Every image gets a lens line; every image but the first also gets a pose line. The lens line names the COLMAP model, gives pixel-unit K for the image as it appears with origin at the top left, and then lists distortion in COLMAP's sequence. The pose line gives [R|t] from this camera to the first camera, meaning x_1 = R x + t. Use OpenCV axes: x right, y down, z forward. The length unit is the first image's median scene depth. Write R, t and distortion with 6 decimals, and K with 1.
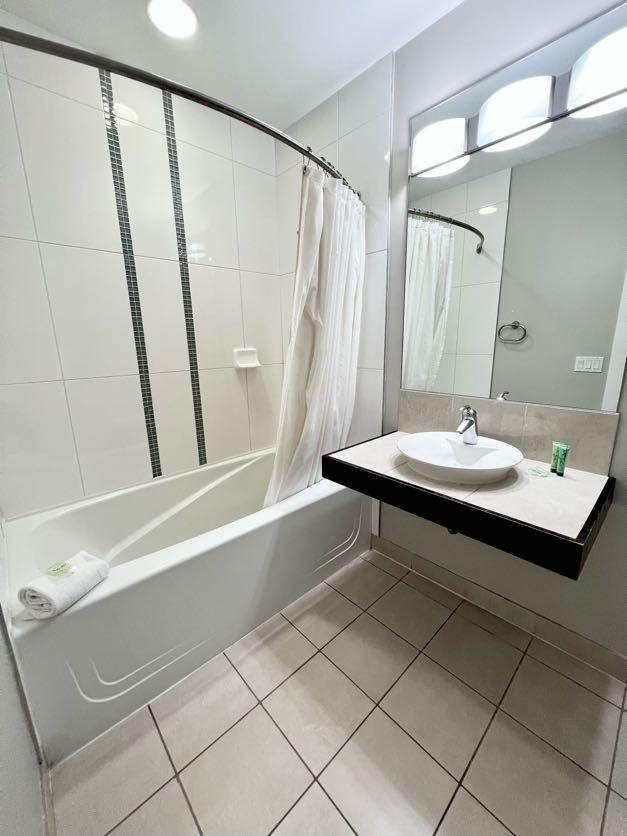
lens RADIAL K [[334.1, 0, 316.2], [0, 334.1, 415.2], [0, 0, 1]] dist [-0.000130, 0.000137]
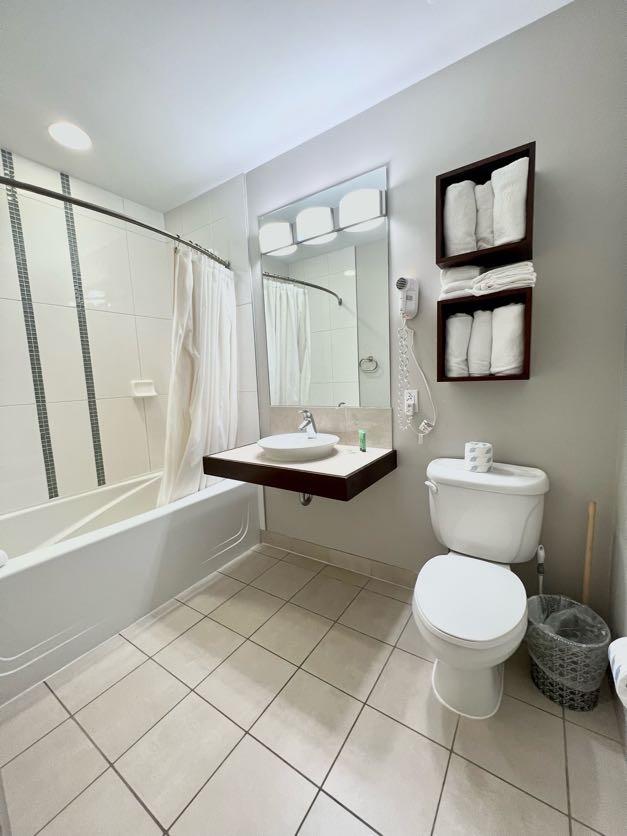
lens RADIAL K [[334.1, 0, 316.2], [0, 334.1, 415.2], [0, 0, 1]] dist [-0.000130, 0.000137]
pose [[0.972905, -0.051421, 0.225416, 0.148278], [0.077537, 0.991060, -0.108576, 0.126515], [-0.217817, 0.123113, 0.968194, -0.324198]]
